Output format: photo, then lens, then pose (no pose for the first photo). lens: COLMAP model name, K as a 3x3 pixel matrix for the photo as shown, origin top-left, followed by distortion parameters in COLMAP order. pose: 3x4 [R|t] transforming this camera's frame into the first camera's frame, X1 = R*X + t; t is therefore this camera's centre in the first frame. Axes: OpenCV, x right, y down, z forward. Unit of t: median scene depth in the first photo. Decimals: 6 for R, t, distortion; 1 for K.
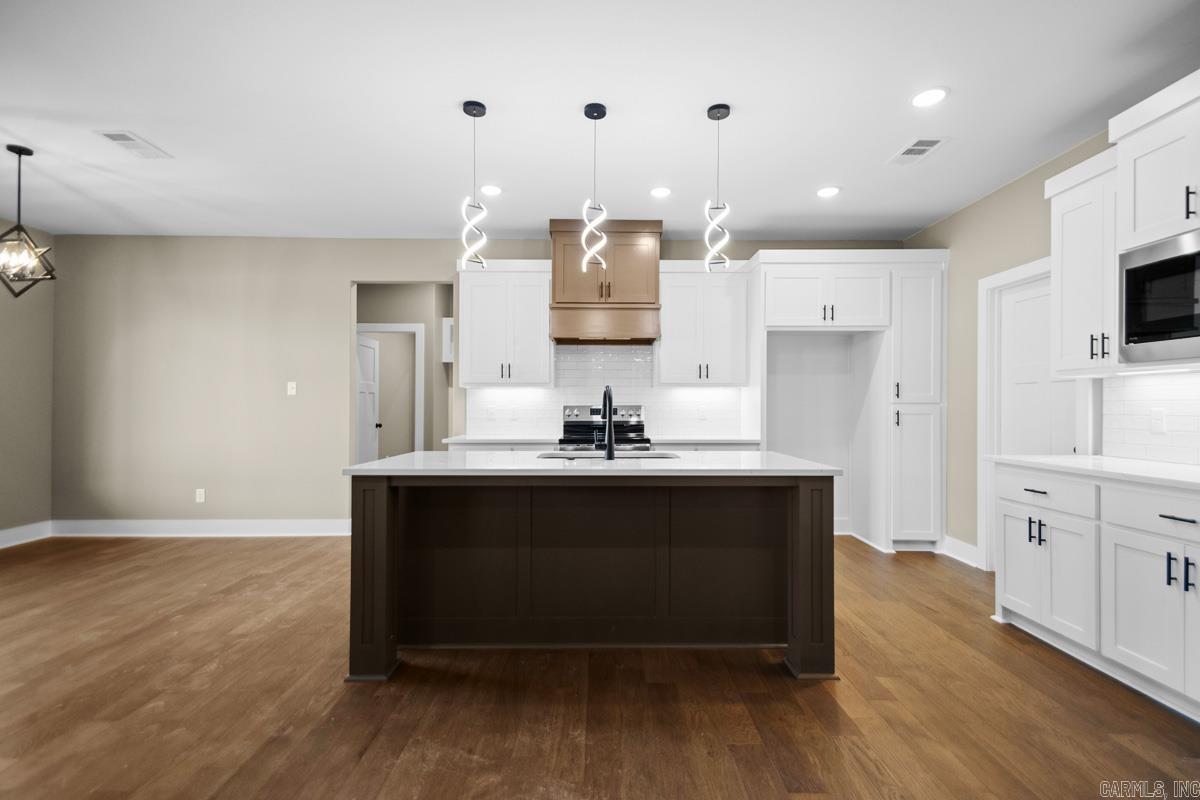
lens RADIAL K [[552.2, 0, 600.0], [0, 552.2, 400.0], [0, 0, 1]] dist [0.039334, -0.018915]
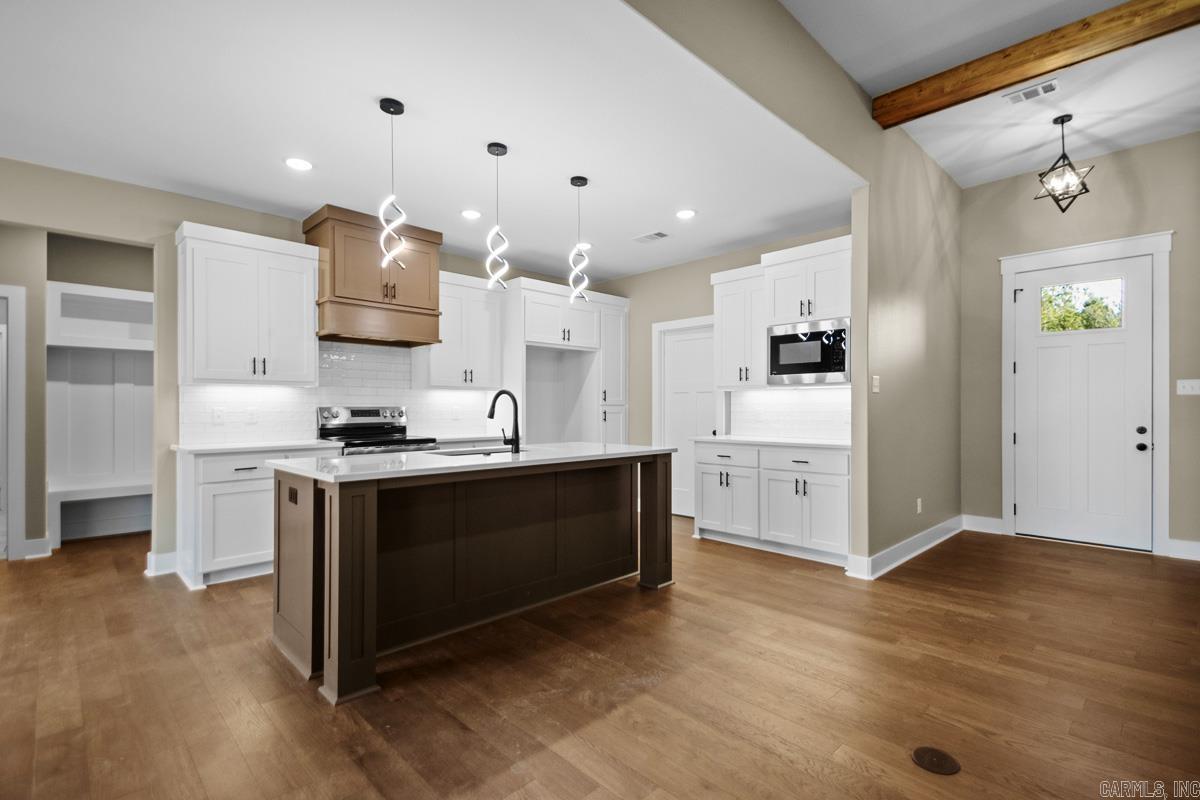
lens RADIAL K [[552.2, 0, 600.0], [0, 552.2, 400.0], [0, 0, 1]] dist [0.039334, -0.018915]
pose [[0.724129, 0.007995, 0.689618, -0.663502], [-0.007257, 0.999966, -0.003973, -0.001906], [-0.689626, -0.002128, 0.724163, 0.024167]]
